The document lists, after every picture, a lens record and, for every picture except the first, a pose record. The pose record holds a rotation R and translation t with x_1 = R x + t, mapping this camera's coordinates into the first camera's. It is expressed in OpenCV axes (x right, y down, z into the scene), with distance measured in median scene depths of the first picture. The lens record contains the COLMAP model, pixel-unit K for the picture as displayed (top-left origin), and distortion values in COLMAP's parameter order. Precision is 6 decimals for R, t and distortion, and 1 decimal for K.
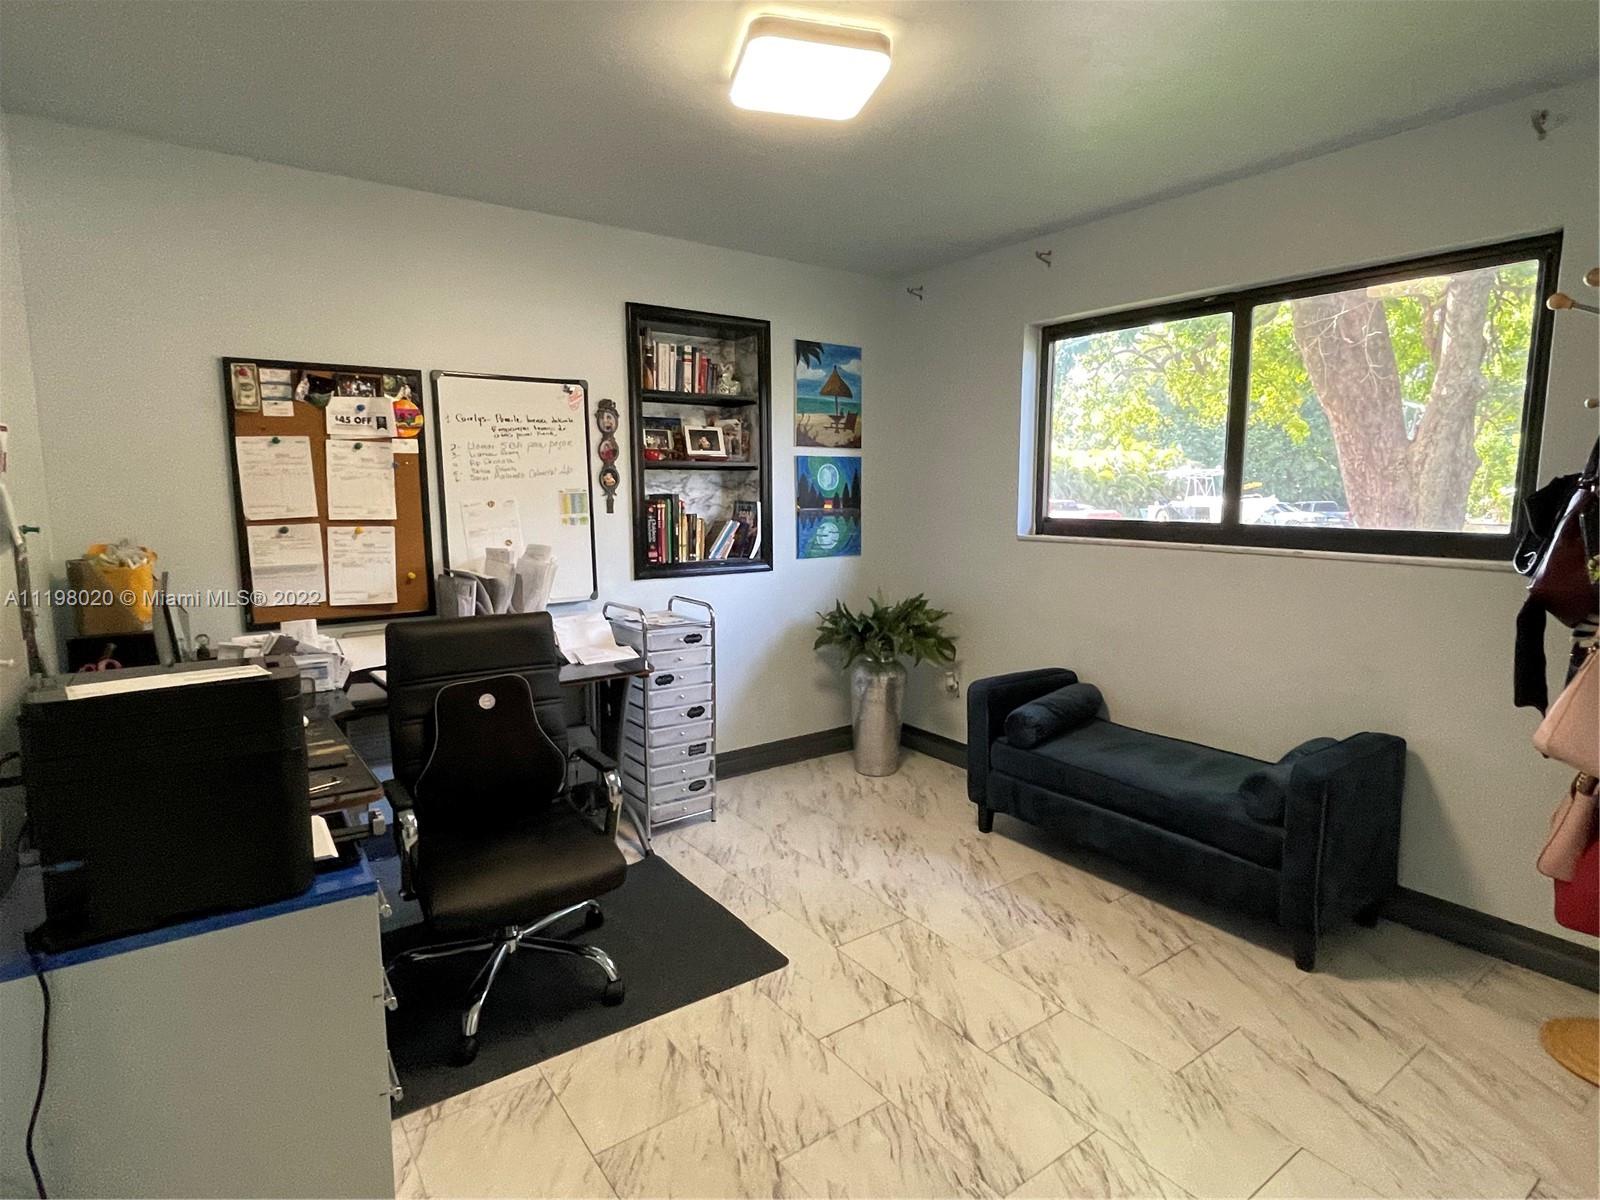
lens RADIAL K [[859.9, 0, 798.6], [0, 859.9, 600.6], [0, 0, 1]] dist [-0.003363, 0.007363]
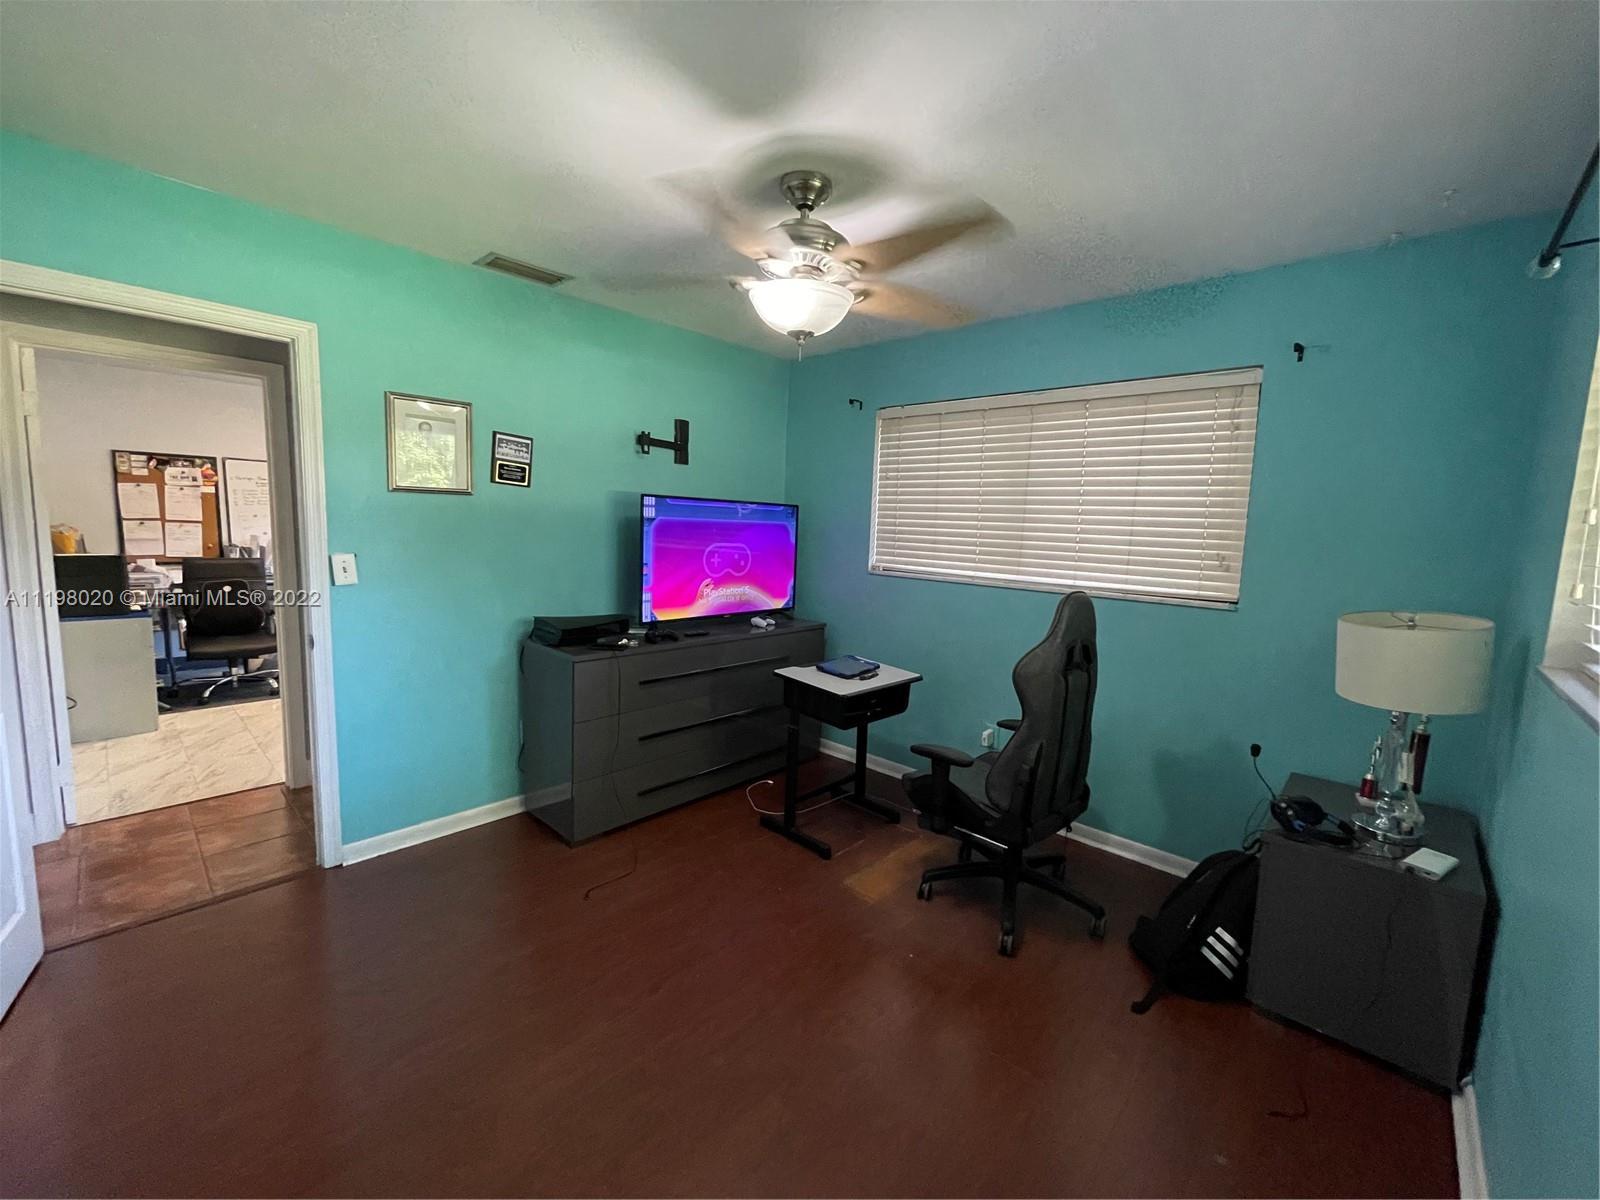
lens RADIAL K [[647.0, 0, 805.9], [0, 647.0, 596.3], [0, 0, 1]] dist [0.001251, -0.000300]
pose [[0.976575, 0.011907, 0.214849, 0.779979], [-0.008450, 0.999820, -0.017004, 0.130107], [-0.215012, 0.014790, 0.976499, -1.093810]]
